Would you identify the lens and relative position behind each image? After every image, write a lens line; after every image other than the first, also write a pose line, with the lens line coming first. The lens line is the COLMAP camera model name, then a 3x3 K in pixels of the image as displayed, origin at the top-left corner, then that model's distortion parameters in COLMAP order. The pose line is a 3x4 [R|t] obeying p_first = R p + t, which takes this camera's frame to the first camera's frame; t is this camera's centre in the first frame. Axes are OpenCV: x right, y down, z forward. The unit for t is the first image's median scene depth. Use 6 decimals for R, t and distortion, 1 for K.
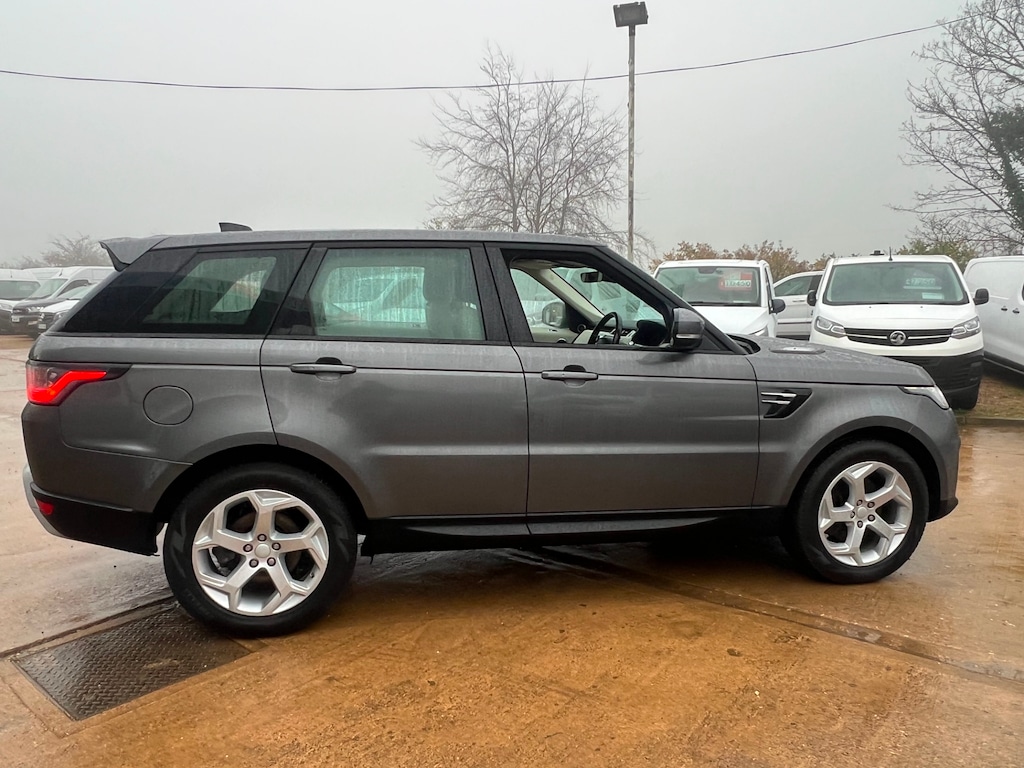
lens RADIAL K [[743.3, 0, 514.1], [0, 743.3, 389.4], [0, 0, 1]] dist [0.007480, -0.009811]
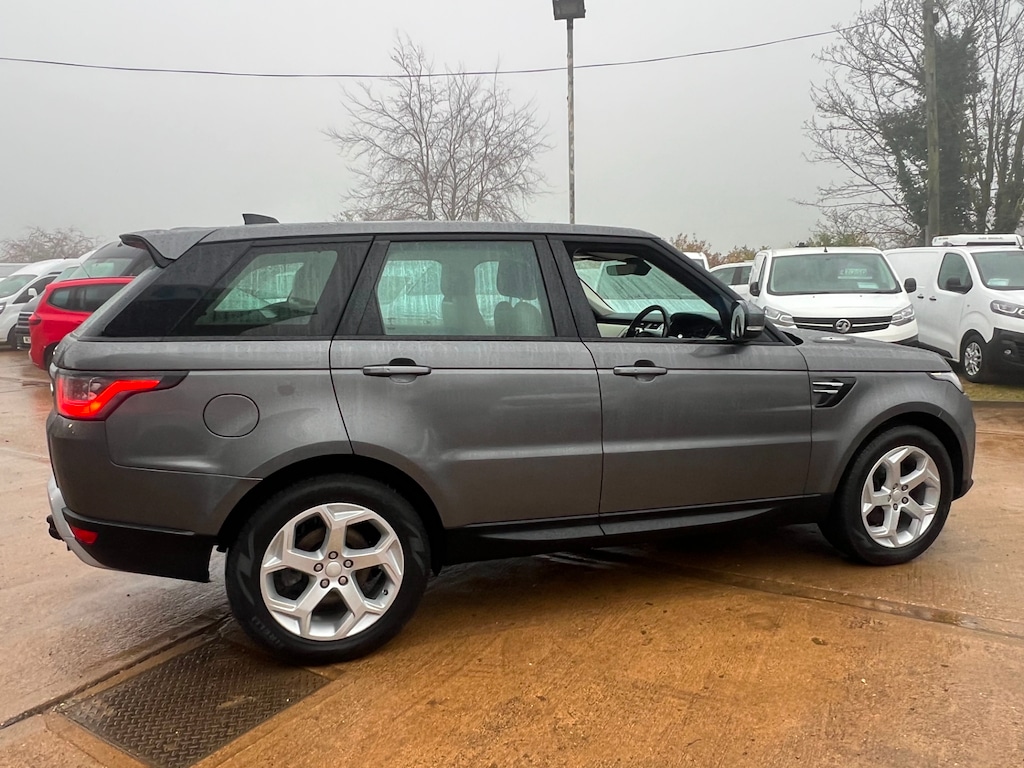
lens RADIAL K [[743.3, 0, 513.3], [0, 743.3, 384.4], [0, 0, 1]] dist [0.007480, -0.009811]
pose [[0.990702, -0.028617, 0.133008, -0.206571], [0.028321, 0.999590, 0.004114, -0.008743], [-0.133071, -0.000309, 0.991106, 0.049185]]
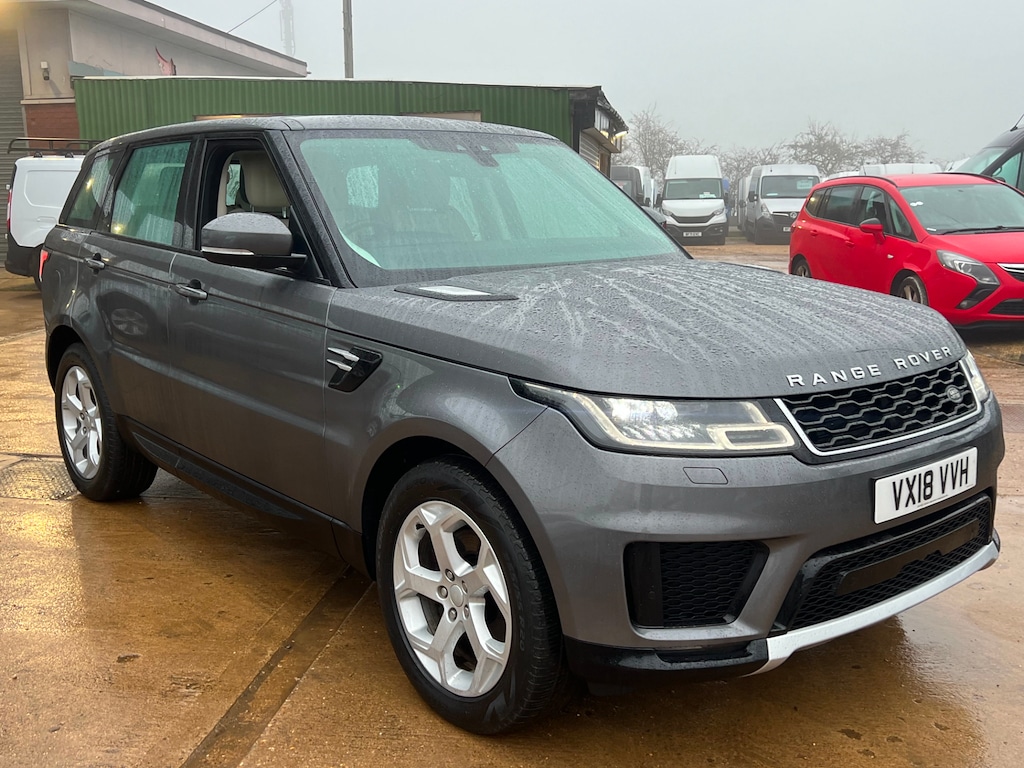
lens RADIAL K [[1063.7, 0, 513.3], [0, 1063.7, 387.0], [0, 0, 1]] dist [0.051641, 0.000000]
pose [[0.463473, 0.156194, -0.872236, 1.223460], [-0.112821, 0.986733, 0.116748, -0.087838], [0.878899, 0.044297, 0.474946, 0.699810]]
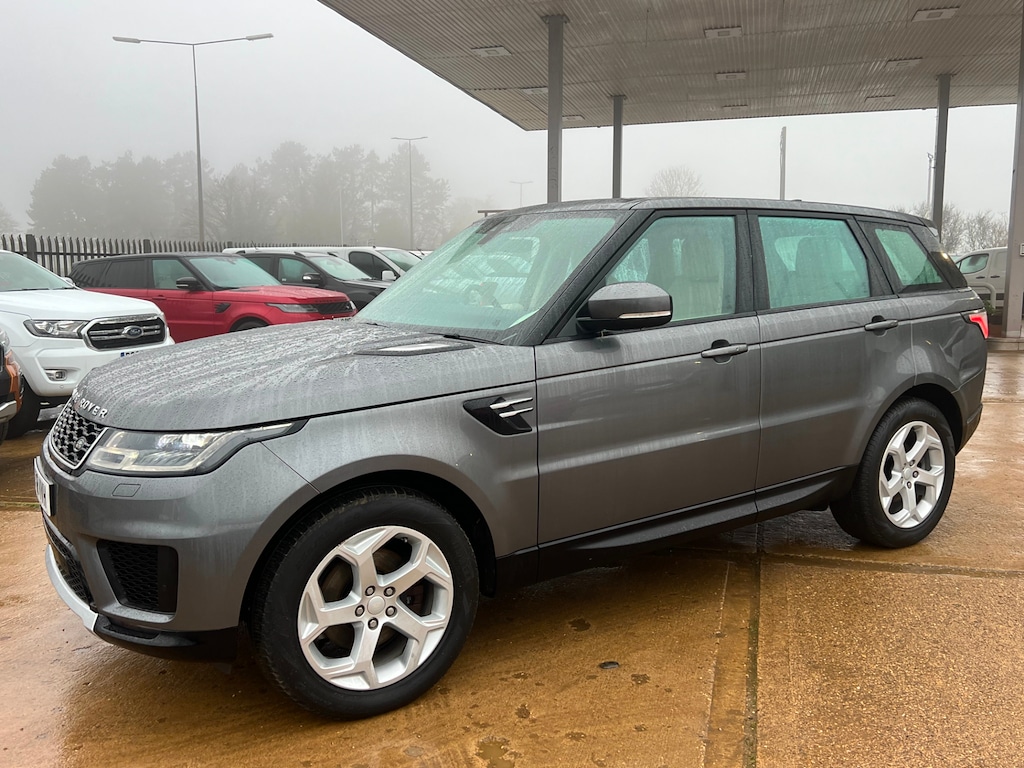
lens RADIAL K [[872.1, 0, 522.3], [0, 872.1, 382.1], [0, 0, 1]] dist [0.056510, -0.059926]
pose [[-0.946402, 0.054220, -0.318408, 0.496330], [-0.029194, 0.967415, 0.251508, -0.298867], [0.321670, 0.247323, -0.913980, 2.307278]]
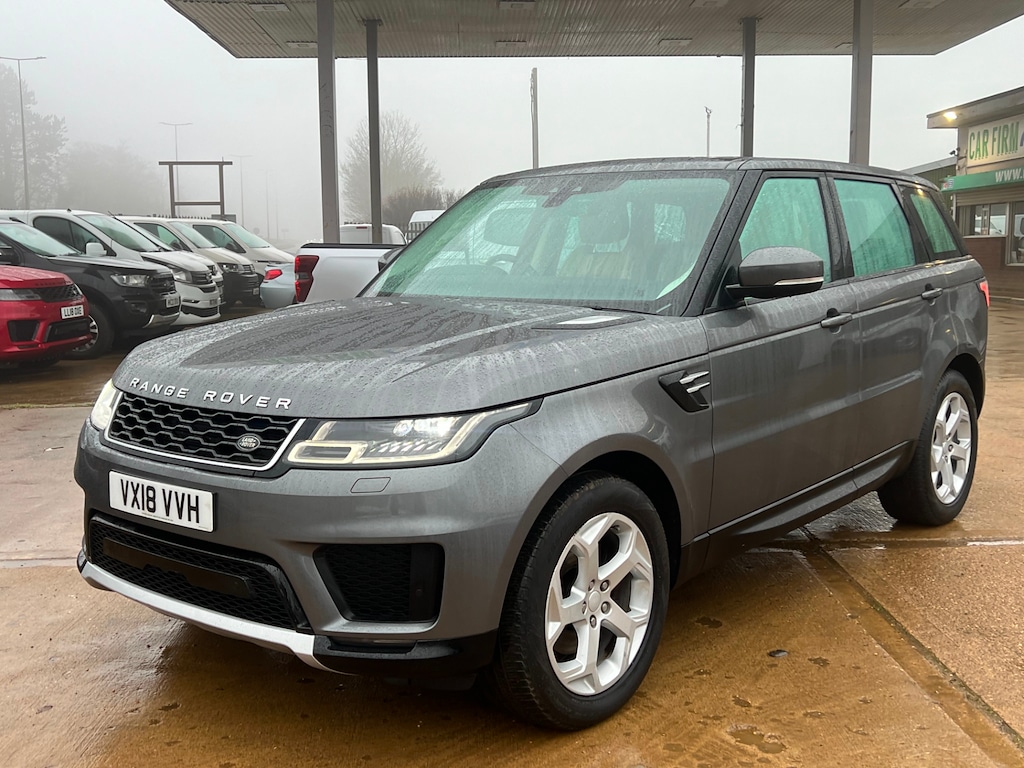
lens RADIAL K [[1145.1, 0, 510.0], [0, 1145.1, 383.0], [0, 0, 1]] dist [0.043972, 0.000000]
pose [[-0.814000, 0.084965, -0.574617, 0.979329], [-0.061875, 0.970933, 0.231217, -0.289156], [0.577559, 0.223766, -0.785082, 2.249532]]
